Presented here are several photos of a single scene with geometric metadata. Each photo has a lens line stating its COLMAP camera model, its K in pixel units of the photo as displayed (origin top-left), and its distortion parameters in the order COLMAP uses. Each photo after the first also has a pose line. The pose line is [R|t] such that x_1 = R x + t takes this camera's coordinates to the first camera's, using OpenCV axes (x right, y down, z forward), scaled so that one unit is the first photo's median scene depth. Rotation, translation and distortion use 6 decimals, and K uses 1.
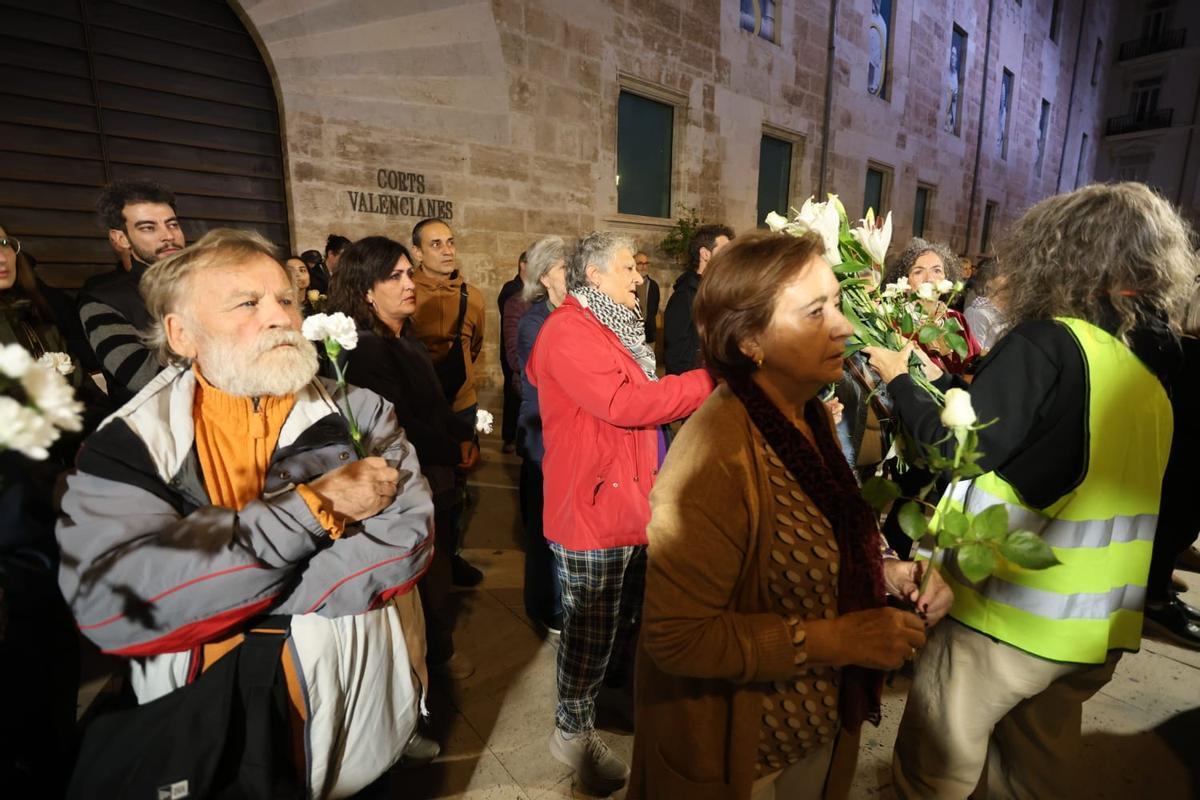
lens RADIAL K [[556.6, 0, 599.1], [0, 556.6, 386.3], [0, 0, 1]] dist [0.000163, 0.000296]
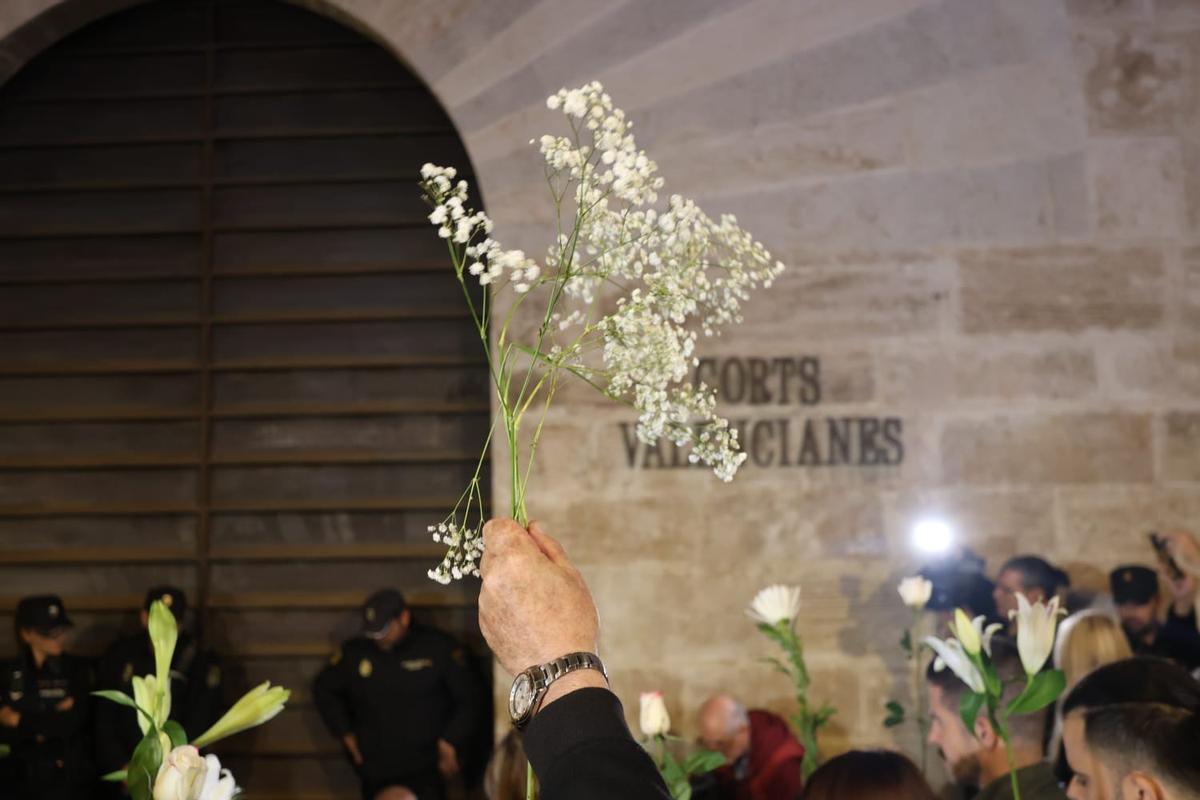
lens RADIAL K [[553.3, 0, 605.5], [0, 553.3, 413.4], [0, 0, 1]] dist [0.001325, -0.000041]
pose [[0.739461, -0.048505, -0.671450, -0.168561], [-0.103164, 0.977455, -0.184225, -0.250627], [0.665248, 0.205497, 0.717786, 0.626327]]
